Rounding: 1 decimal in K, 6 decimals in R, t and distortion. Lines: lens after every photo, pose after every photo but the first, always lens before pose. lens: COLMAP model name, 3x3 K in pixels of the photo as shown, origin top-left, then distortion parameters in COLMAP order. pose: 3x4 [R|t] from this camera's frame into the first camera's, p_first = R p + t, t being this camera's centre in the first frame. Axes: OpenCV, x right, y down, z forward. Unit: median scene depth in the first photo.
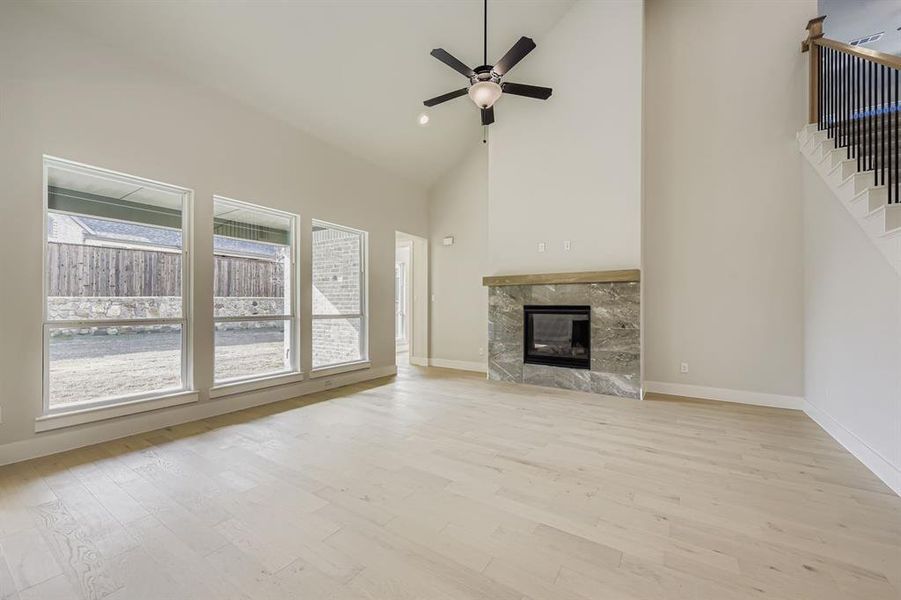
lens RADIAL K [[360.2, 0, 449.4], [0, 360.2, 303.7], [0, 0, 1]] dist [0.003921, 0.000166]
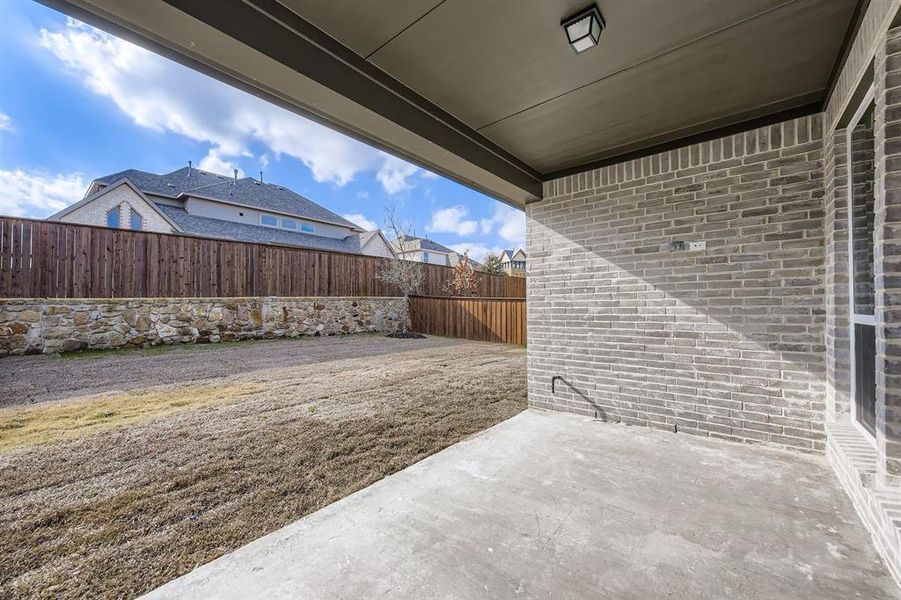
lens RADIAL K [[360.2, 0, 447.1], [0, 360.2, 301.3], [0, 0, 1]] dist [0.003921, 0.000166]
pose [[0.993657, -0.014343, -0.111538, -0.507045], [0.013448, 0.999871, -0.008774, 0.008347], [0.111650, 0.007219, 0.993721, 0.381620]]
